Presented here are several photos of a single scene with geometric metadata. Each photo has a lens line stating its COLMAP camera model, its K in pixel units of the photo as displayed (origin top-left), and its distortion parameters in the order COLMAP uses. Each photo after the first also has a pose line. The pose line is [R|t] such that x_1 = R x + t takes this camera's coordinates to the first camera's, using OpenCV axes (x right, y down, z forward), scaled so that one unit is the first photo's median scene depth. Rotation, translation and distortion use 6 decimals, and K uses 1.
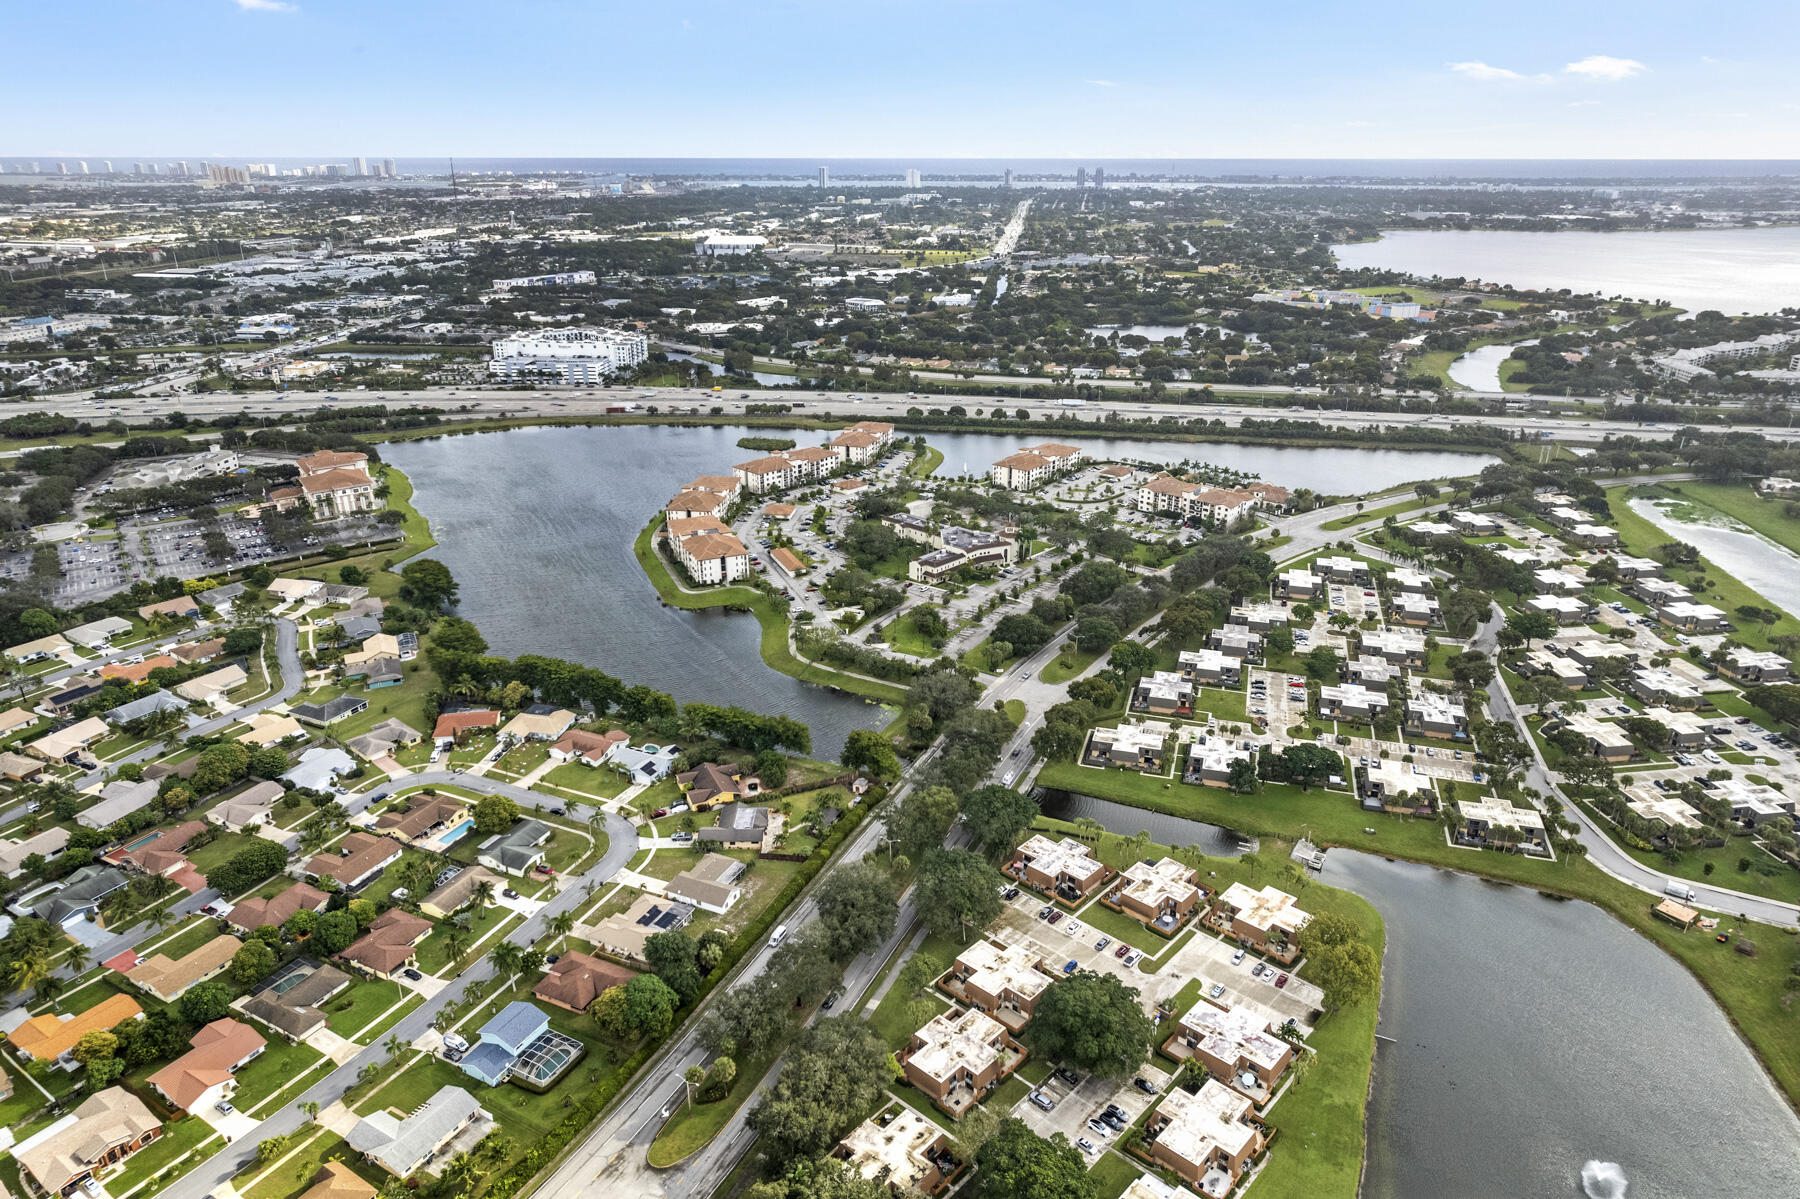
lens RADIAL K [[1150.0, 0, 893.4], [0, 1150.0, 601.5], [0, 0, 1]] dist [-0.052760, 0.052845]
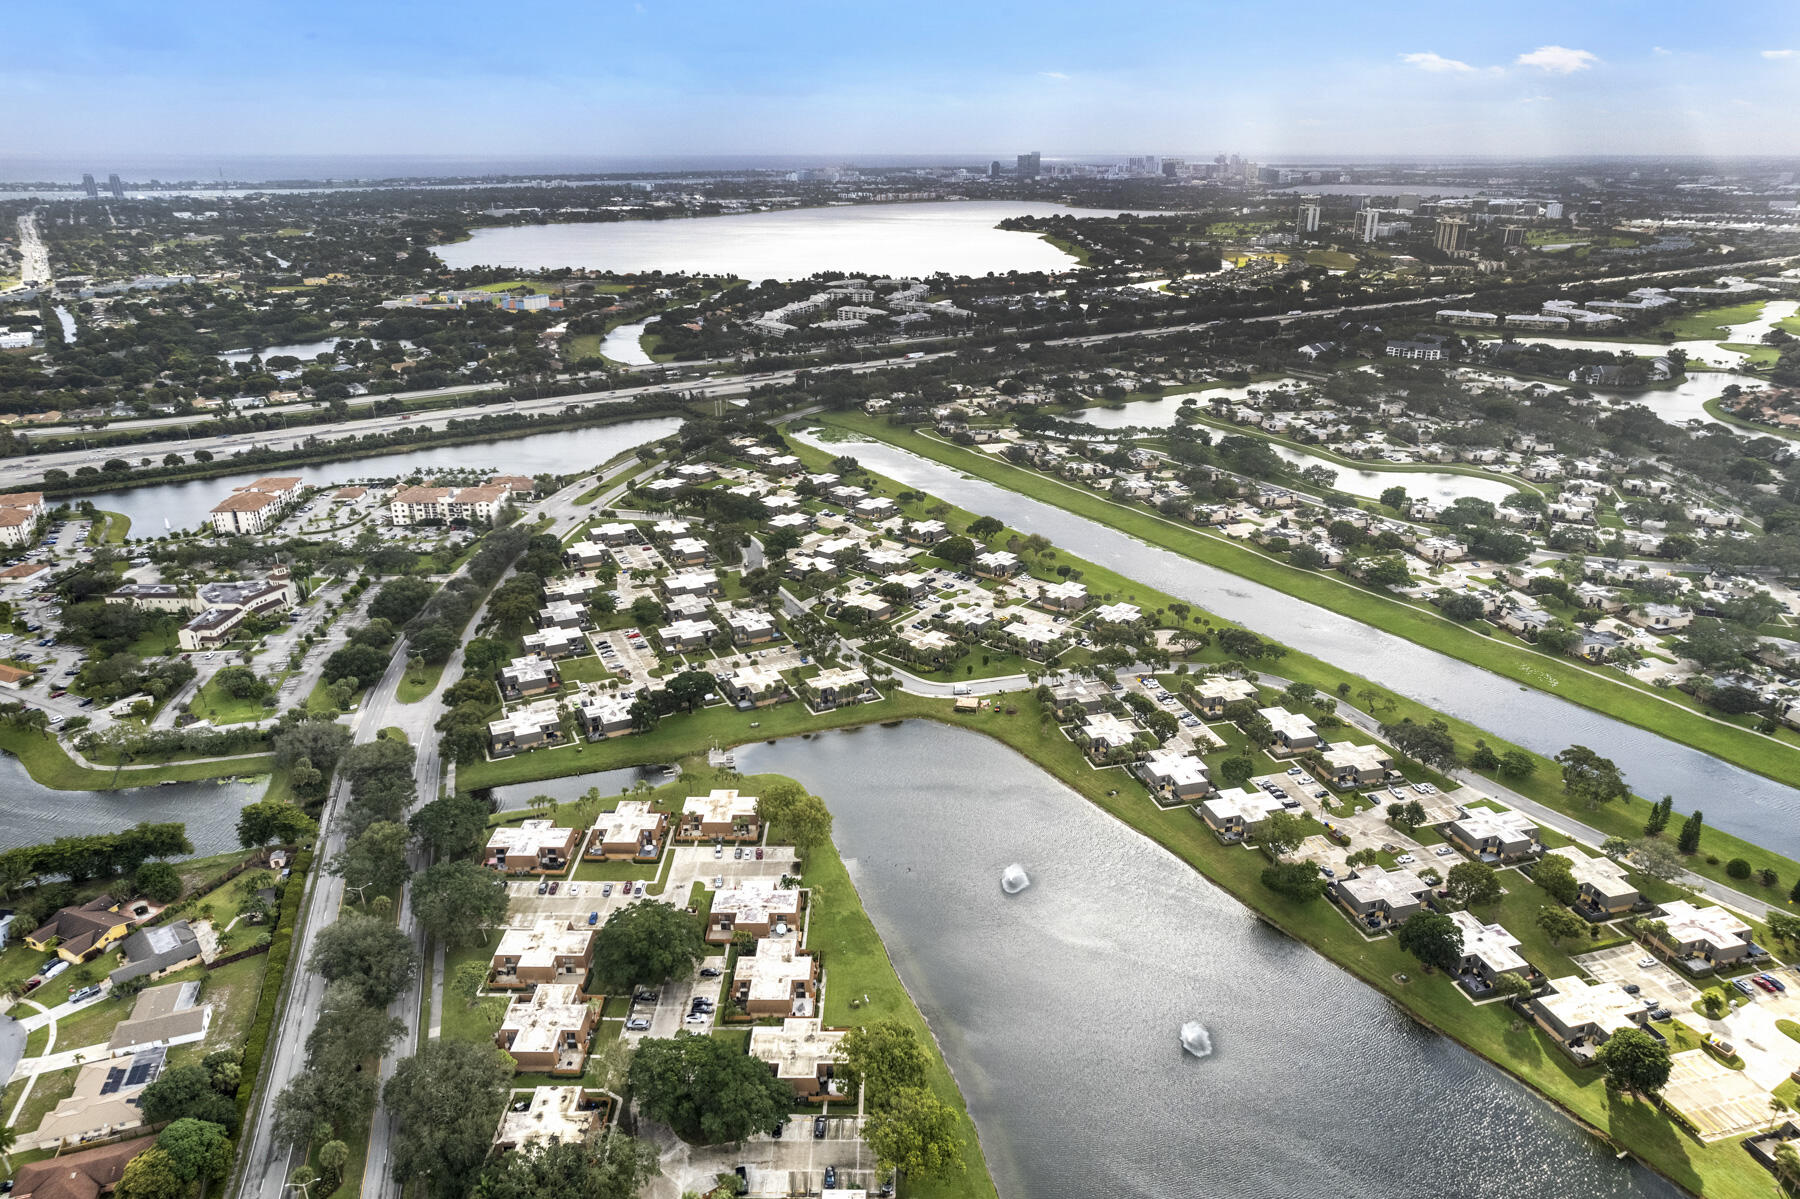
lens RADIAL K [[1150.0, 0, 893.4], [0, 1150.0, 601.5], [0, 0, 1]] dist [-0.052760, 0.052845]
pose [[0.735352, -0.250931, 0.629516, -0.126099], [0.251170, 0.963681, 0.090735, 0.002179], [-0.629421, 0.091393, 0.771671, -0.020455]]
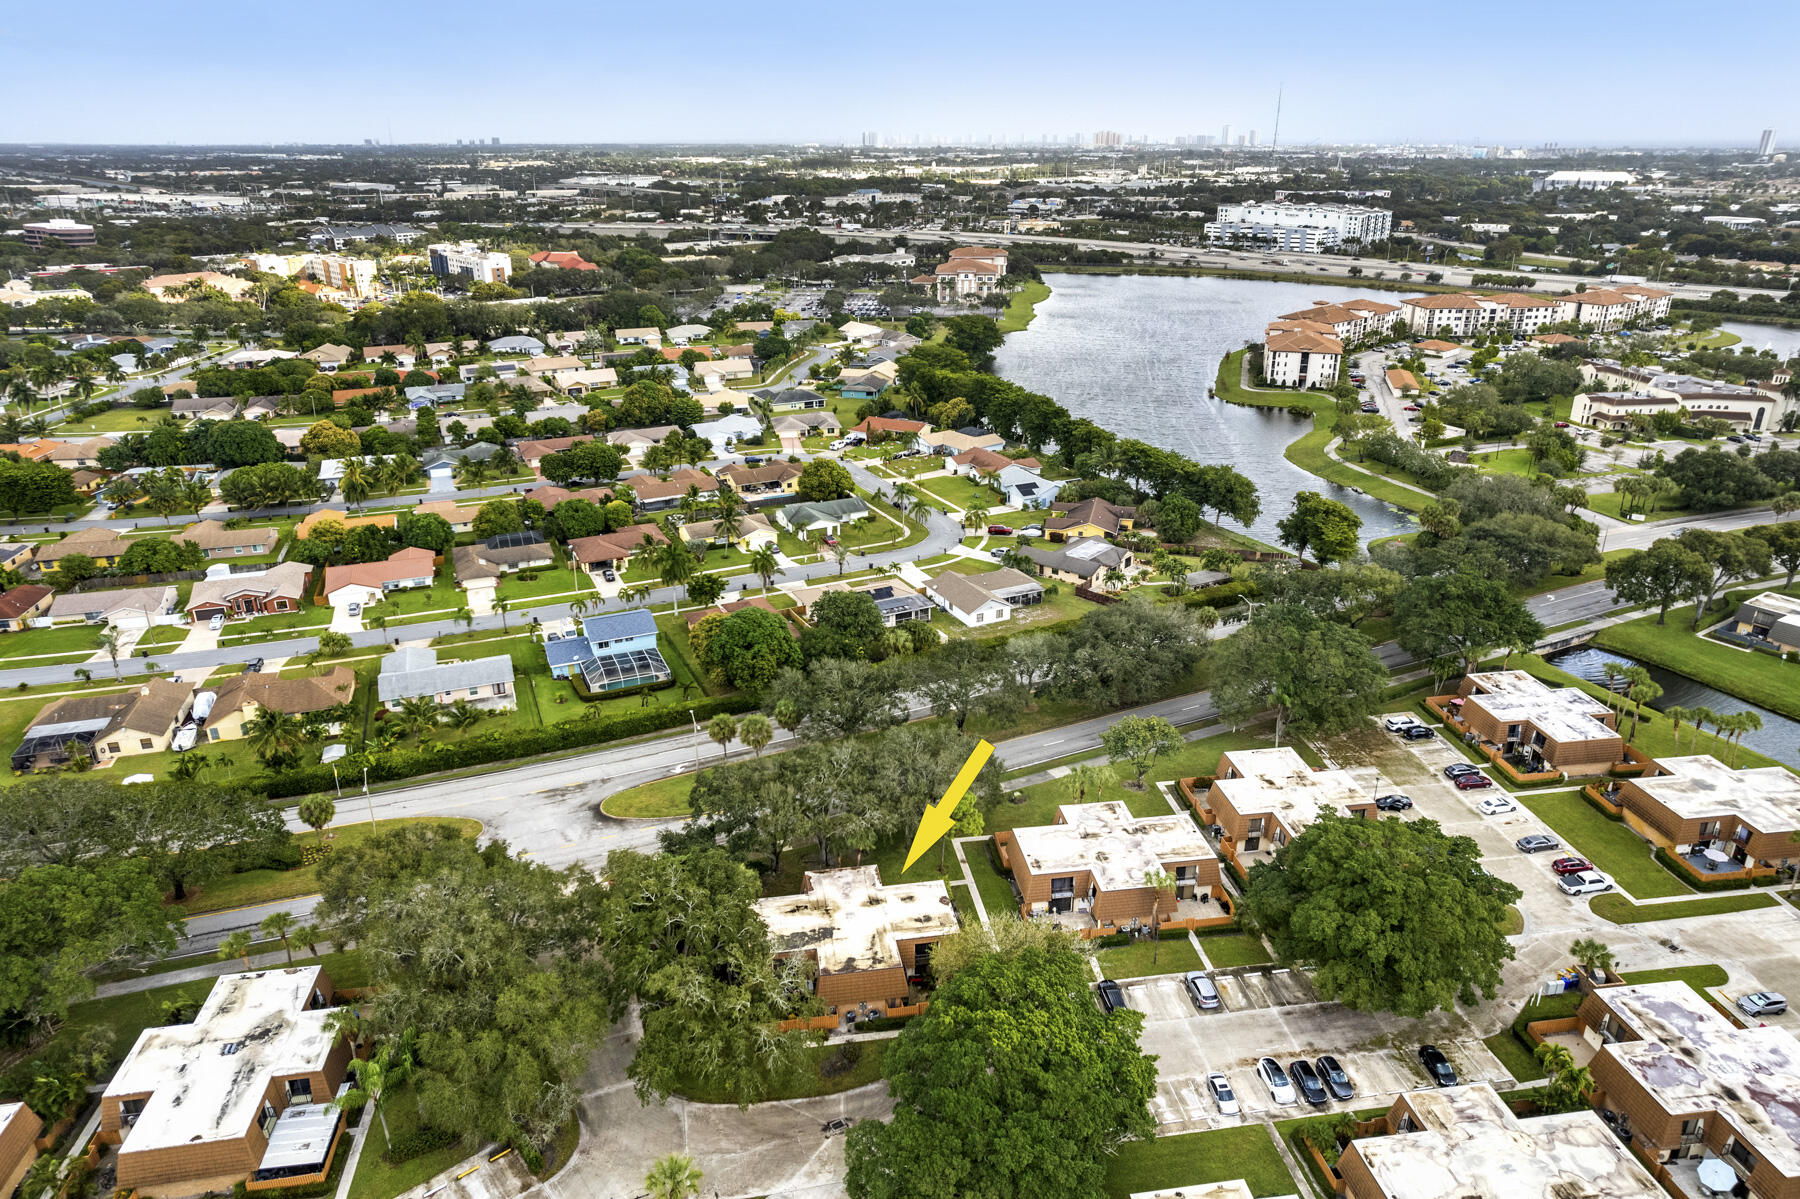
lens RADIAL K [[1169.4, 0, 900.0], [0, 1169.4, 599.5], [0, 0, 1]] dist [-0.049921, 0.058339]
pose [[0.782610, 0.235533, -0.576234, 0.124719], [-0.228840, 0.969697, 0.085561, 0.116215], [0.578924, 0.064904, 0.812794, 0.224329]]
